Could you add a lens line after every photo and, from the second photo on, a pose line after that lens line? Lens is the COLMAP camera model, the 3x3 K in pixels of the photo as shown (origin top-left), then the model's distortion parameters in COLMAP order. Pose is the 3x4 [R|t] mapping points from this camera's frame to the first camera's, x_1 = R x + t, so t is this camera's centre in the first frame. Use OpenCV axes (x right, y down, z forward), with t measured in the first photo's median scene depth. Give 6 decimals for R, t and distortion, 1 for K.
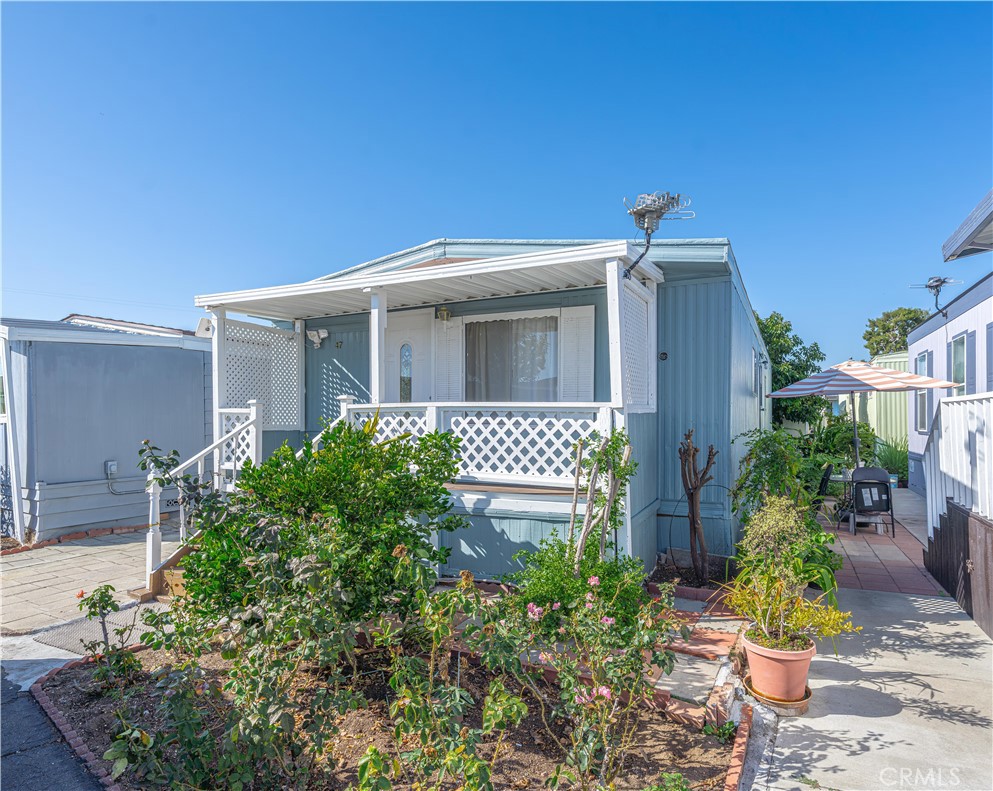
lens RADIAL K [[613.1, 0, 483.6], [0, 613.1, 421.0], [0, 0, 1]] dist [0.009543, 0.000637]
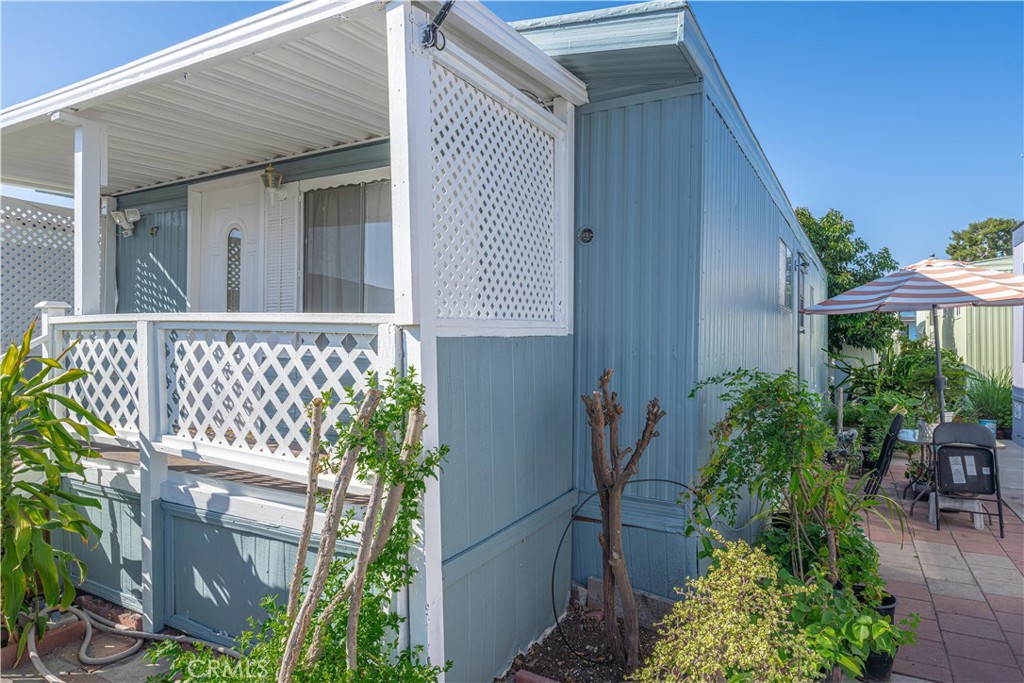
lens RADIAL K [[619.1, 0, 512.6], [0, 619.1, 336.2], [0, 0, 1]] dist [0.019267, -0.005510]
pose [[0.998545, 0.008233, -0.053293, 0.196874], [-0.008637, 0.999936, -0.007355, -0.006342], [0.053229, 0.007805, 0.998552, 0.329999]]
